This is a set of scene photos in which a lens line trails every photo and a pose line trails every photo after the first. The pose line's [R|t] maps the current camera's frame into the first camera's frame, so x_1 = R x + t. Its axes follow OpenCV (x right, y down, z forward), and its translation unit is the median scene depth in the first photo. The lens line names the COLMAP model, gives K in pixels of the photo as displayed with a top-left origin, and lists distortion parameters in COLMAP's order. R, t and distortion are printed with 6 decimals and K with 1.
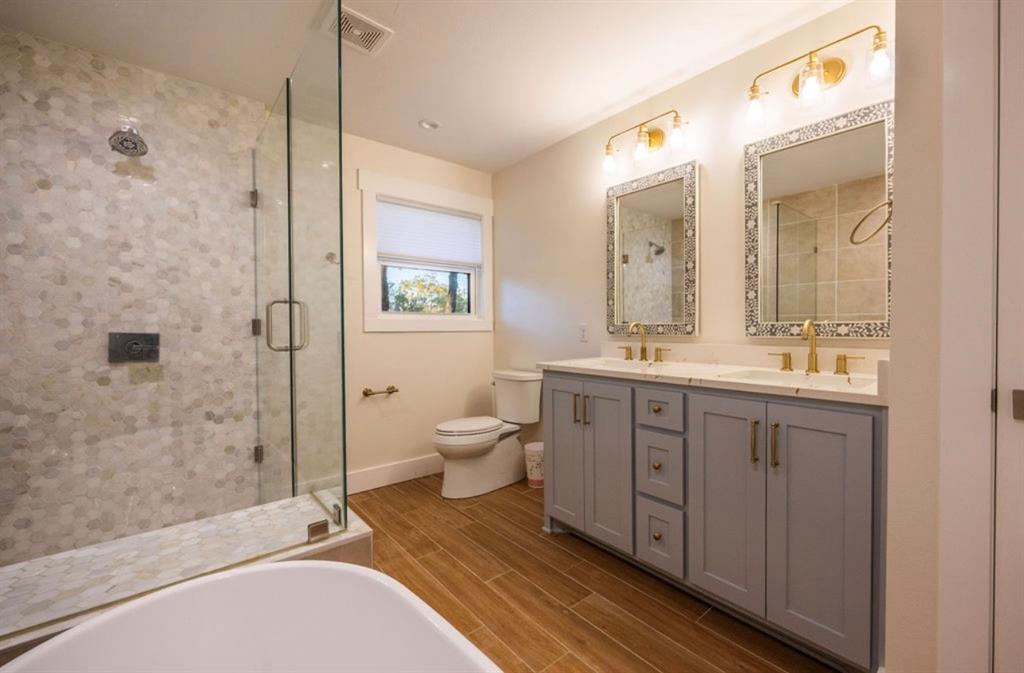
lens RADIAL K [[408.7, 0, 512.0], [0, 408.7, 336.5], [0, 0, 1]] dist [0.000222, 0.000025]
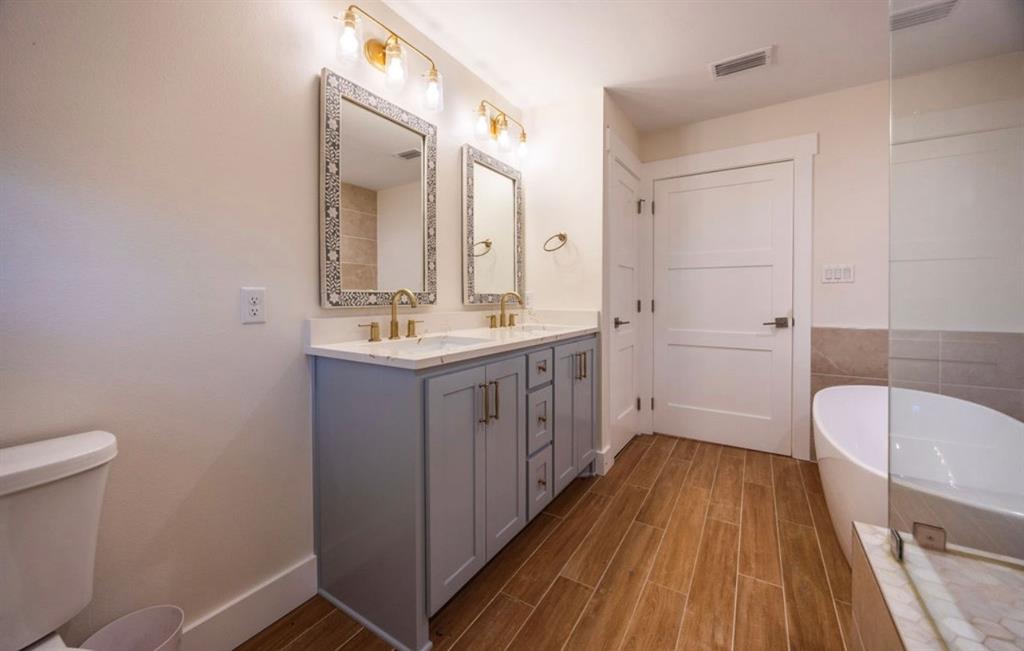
lens RADIAL K [[407.8, 0, 513.9], [0, 407.8, 303.3], [0, 0, 1]] dist [-0.000233, -0.000027]
pose [[-0.349055, -0.002024, 0.937100, -0.553485], [0.029561, 0.999476, 0.013170, -0.013402], [-0.936636, 0.032299, -0.348812, 1.209656]]
